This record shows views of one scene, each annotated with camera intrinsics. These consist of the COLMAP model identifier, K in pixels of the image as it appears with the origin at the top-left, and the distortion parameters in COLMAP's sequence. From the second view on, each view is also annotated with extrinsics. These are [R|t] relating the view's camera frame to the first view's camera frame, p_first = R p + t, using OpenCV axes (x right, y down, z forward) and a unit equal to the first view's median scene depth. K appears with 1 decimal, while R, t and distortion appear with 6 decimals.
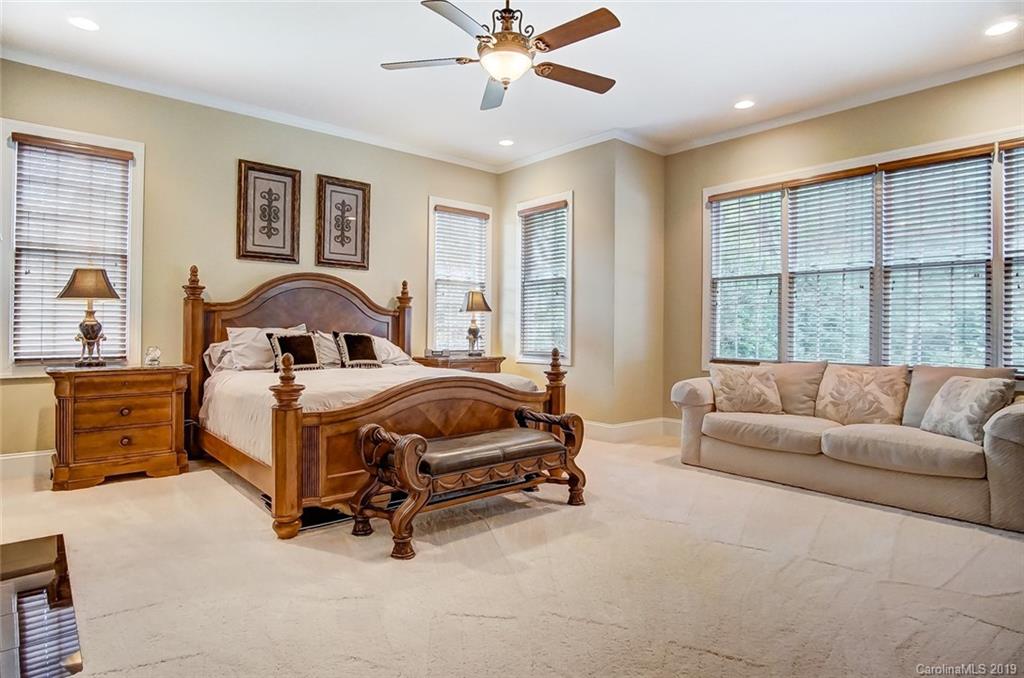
lens RADIAL K [[552.0, 0, 510.8], [0, 552.0, 336.6], [0, 0, 1]] dist [-0.019814, -0.001544]
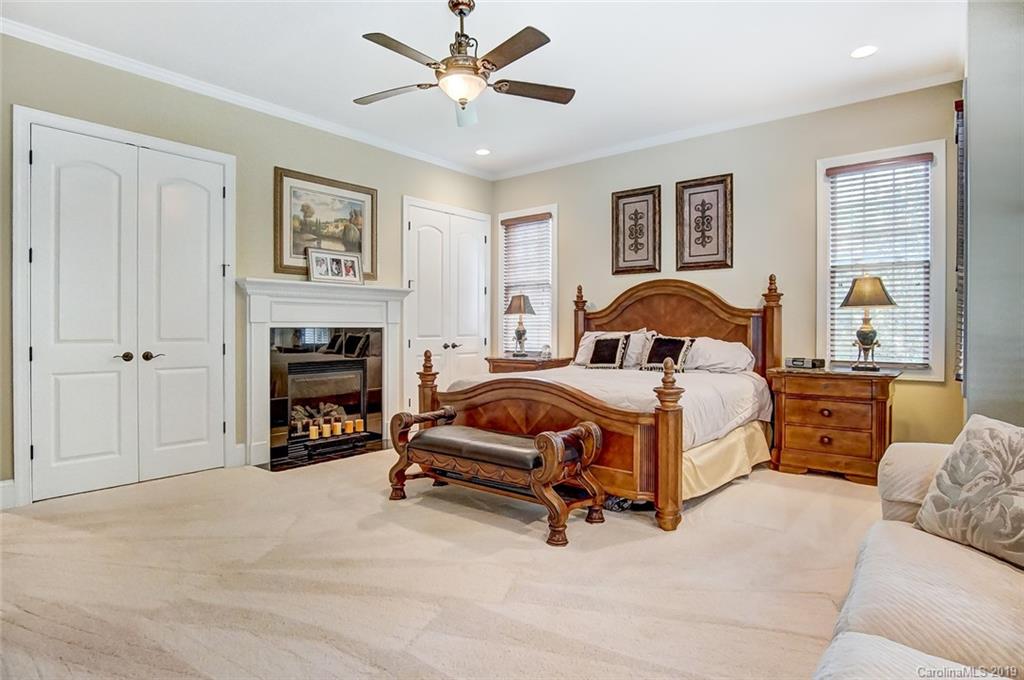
lens RADIAL K [[547.1, 0, 511.1], [0, 547.1, 336.2], [0, 0, 1]] dist [-0.020463, 0.001789]
pose [[0.203012, 0.000300, -0.979176, 0.600926], [-0.013634, 0.999904, -0.002520, -0.000939], [0.979081, 0.013861, 0.202996, 0.508065]]
